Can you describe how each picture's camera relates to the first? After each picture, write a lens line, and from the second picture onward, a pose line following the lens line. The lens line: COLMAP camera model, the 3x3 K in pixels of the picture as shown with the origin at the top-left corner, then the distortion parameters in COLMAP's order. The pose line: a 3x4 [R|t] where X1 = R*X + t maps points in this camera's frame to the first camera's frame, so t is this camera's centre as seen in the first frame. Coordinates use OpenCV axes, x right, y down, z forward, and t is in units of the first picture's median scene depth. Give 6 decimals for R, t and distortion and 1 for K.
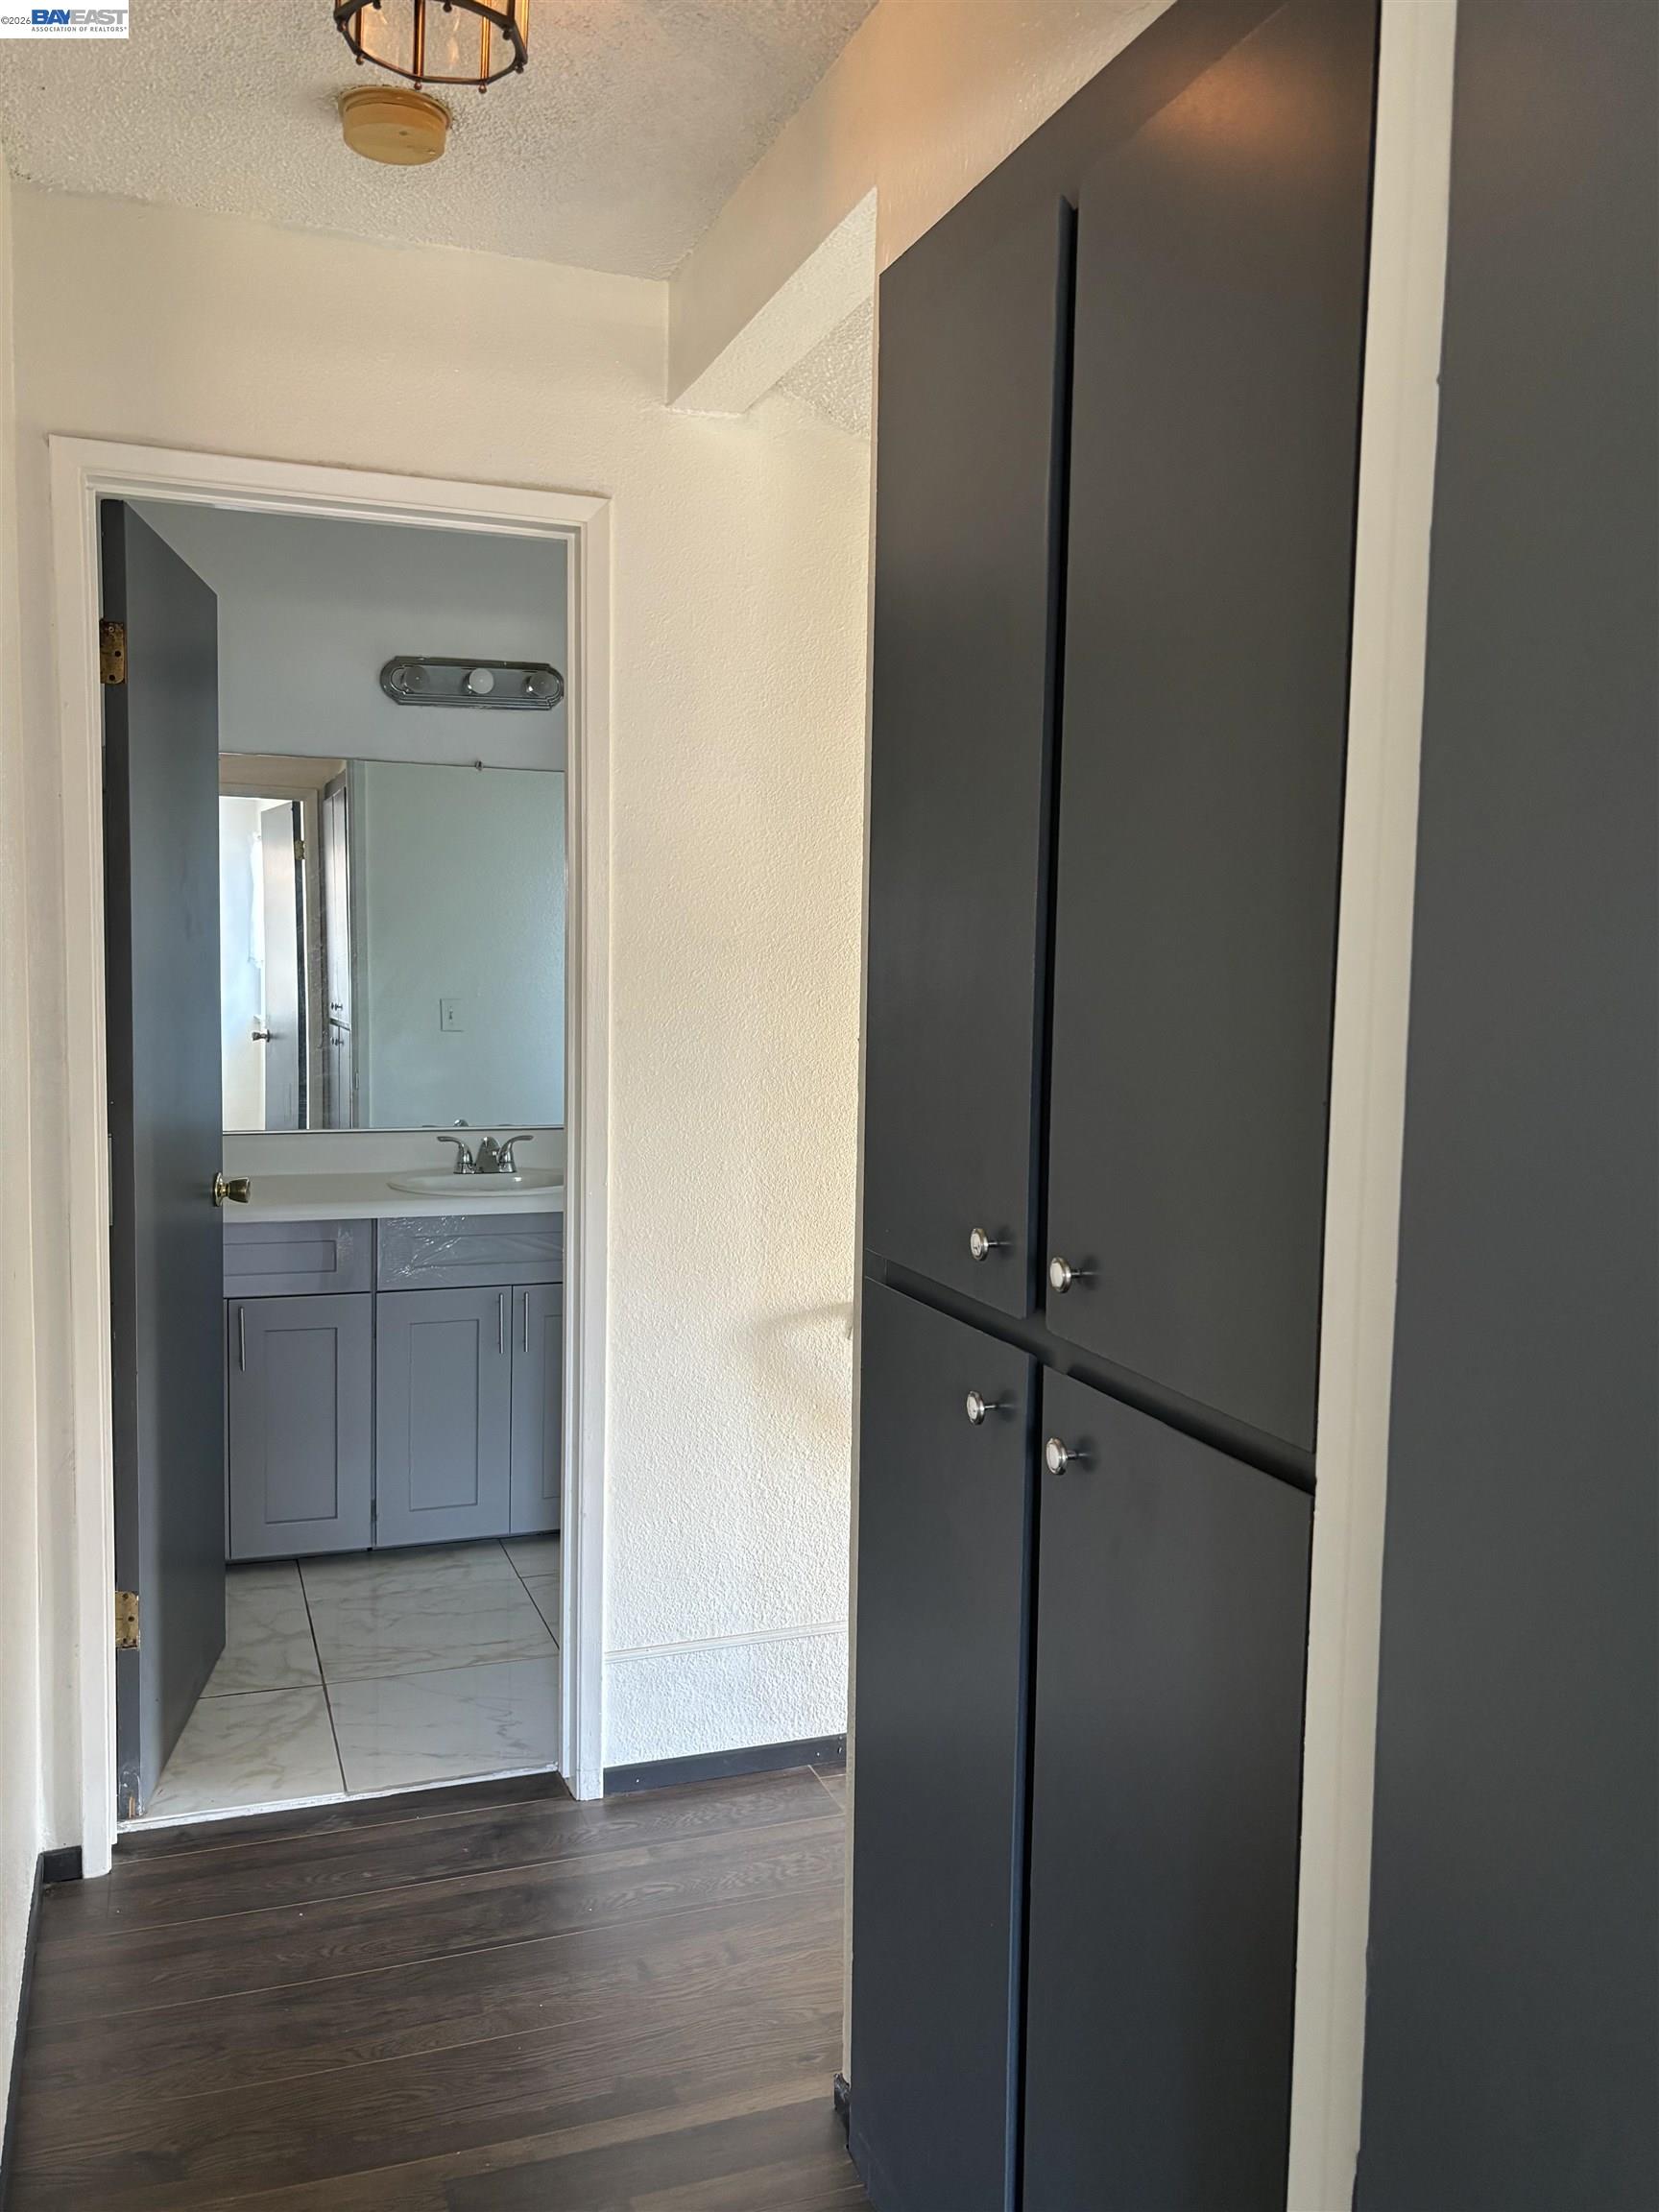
lens RADIAL K [[1780.8, 0, 809.5], [0, 1780.8, 1102.7], [0, 0, 1]] dist [0.071777, -0.047975]
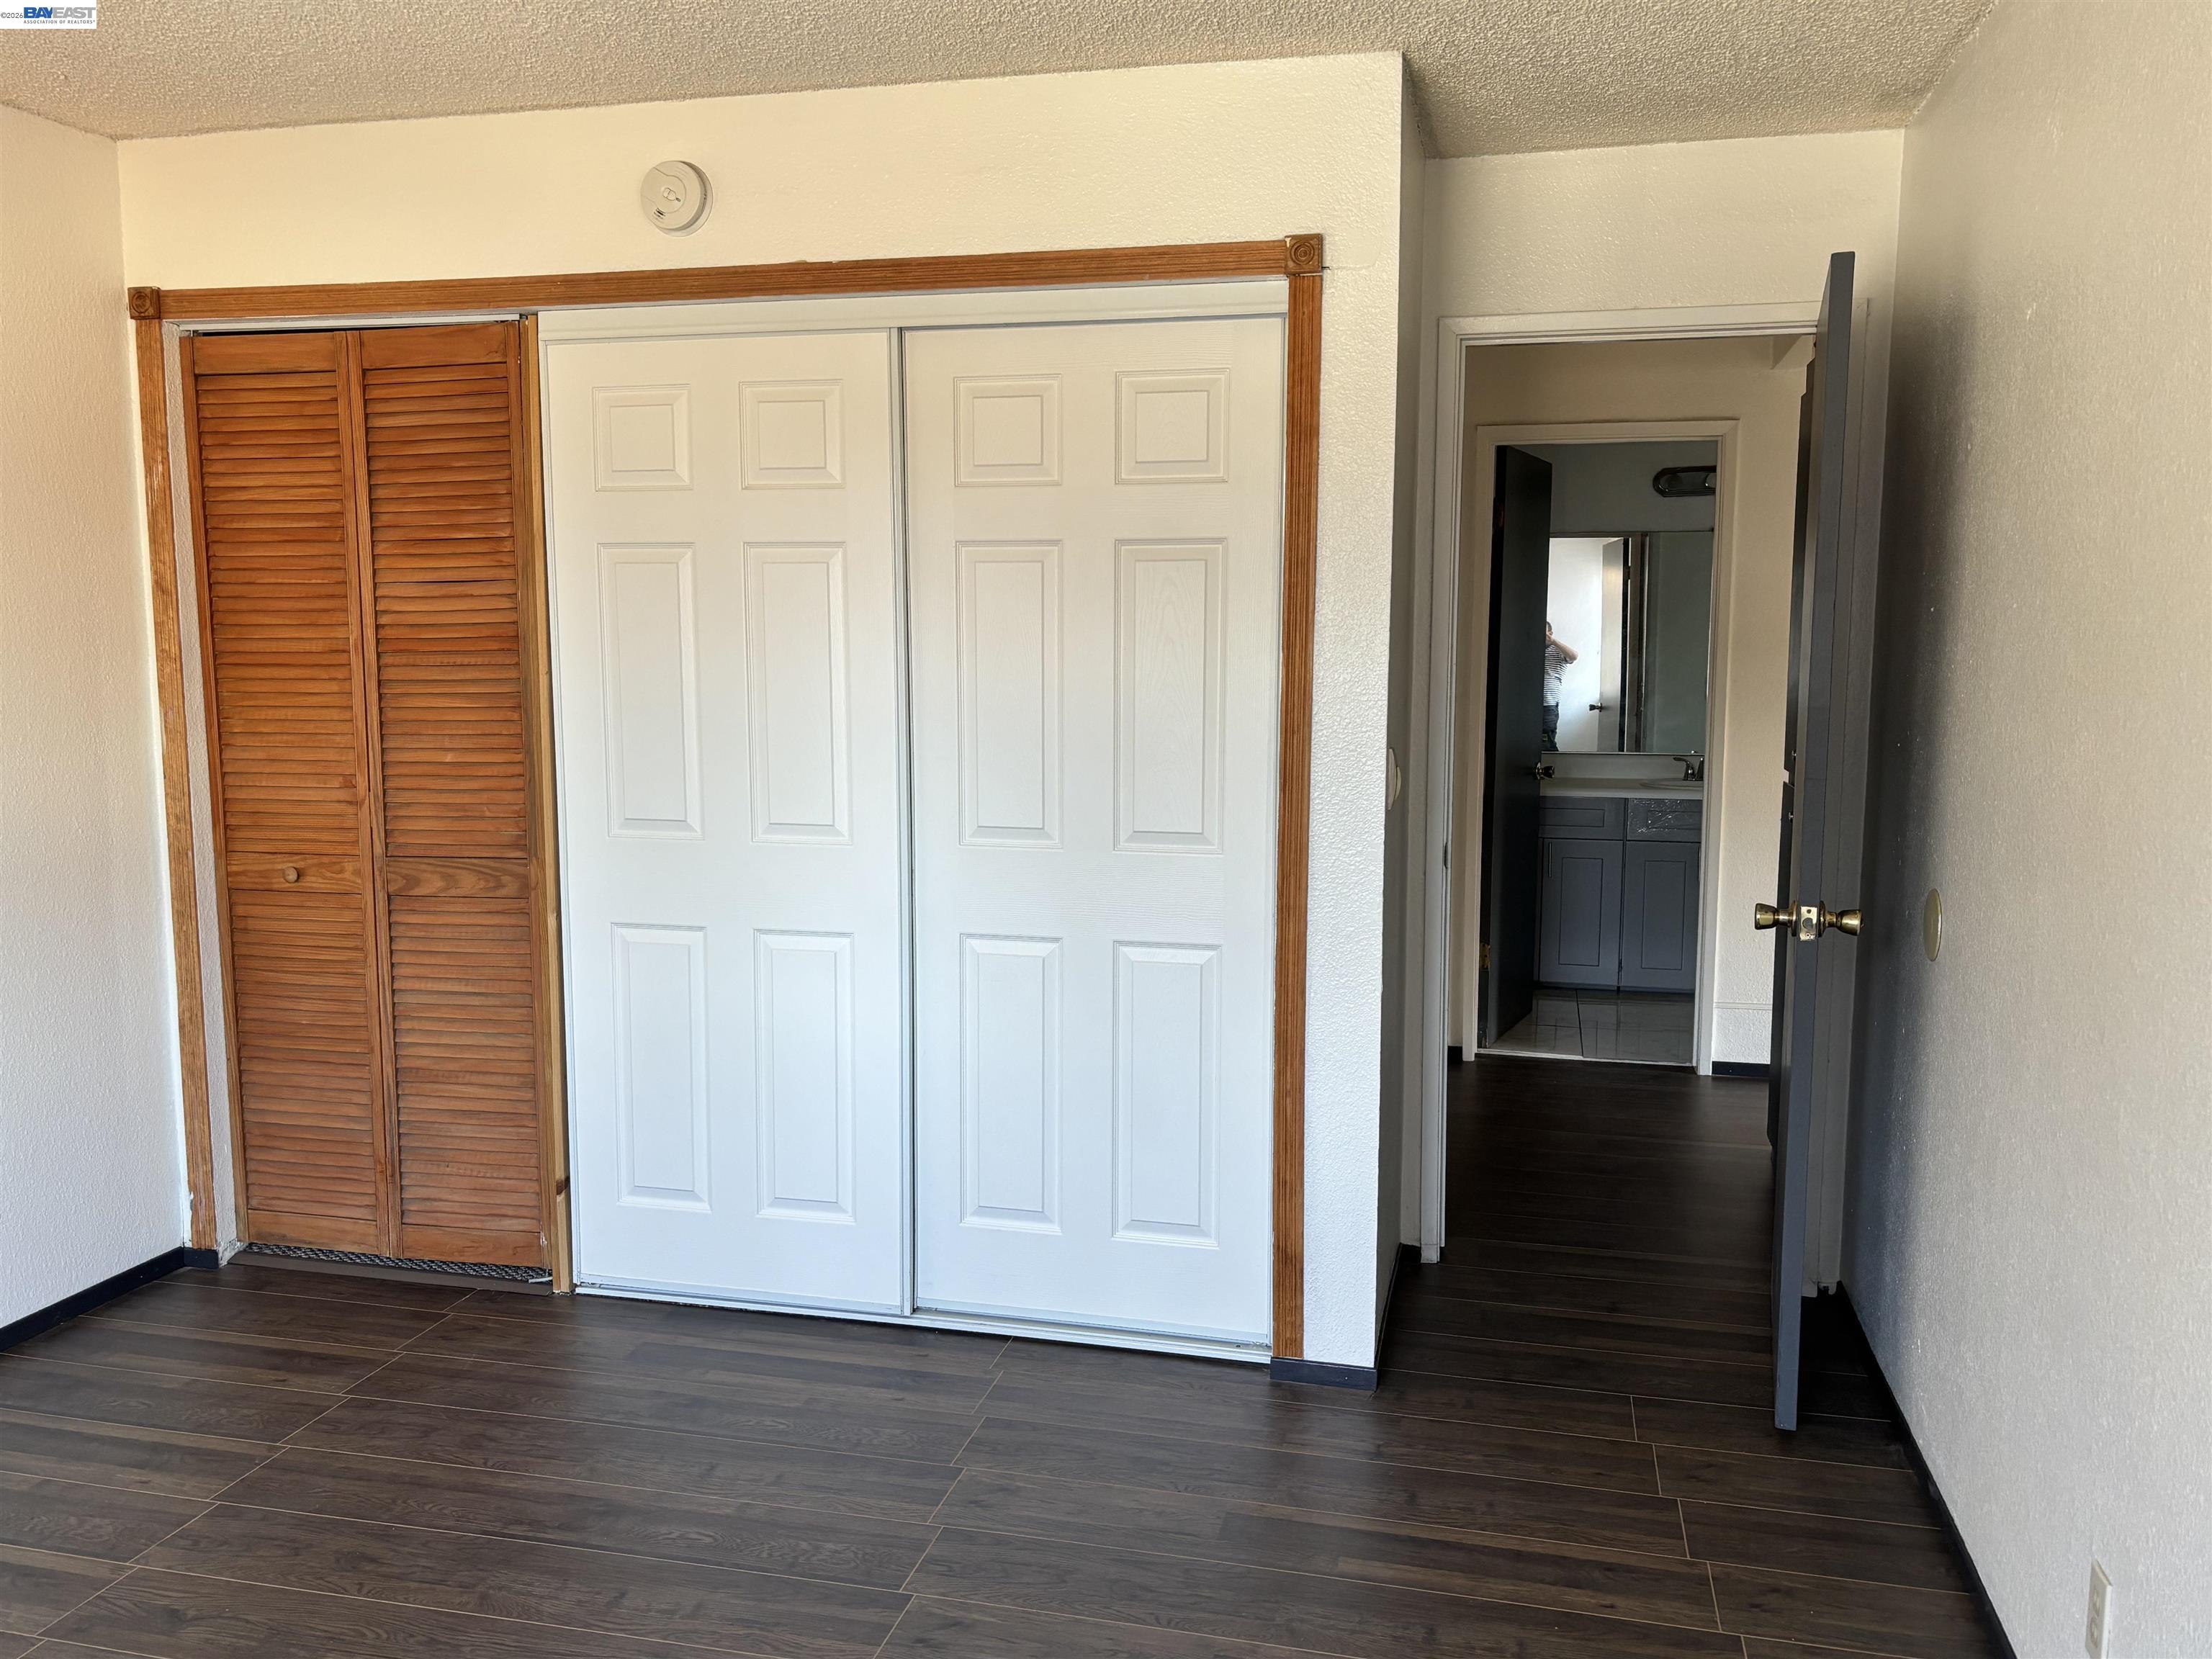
lens RADIAL K [[1780.8, 0, 1092.9], [0, 1780.8, 824.3], [0, 0, 1]] dist [0.071777, -0.047975]
pose [[0.830063, 0.047139, -0.555673, 0.302693], [-0.038351, 0.998887, 0.027450, 0.062522], [0.556349, -0.001475, 0.830948, -0.759313]]
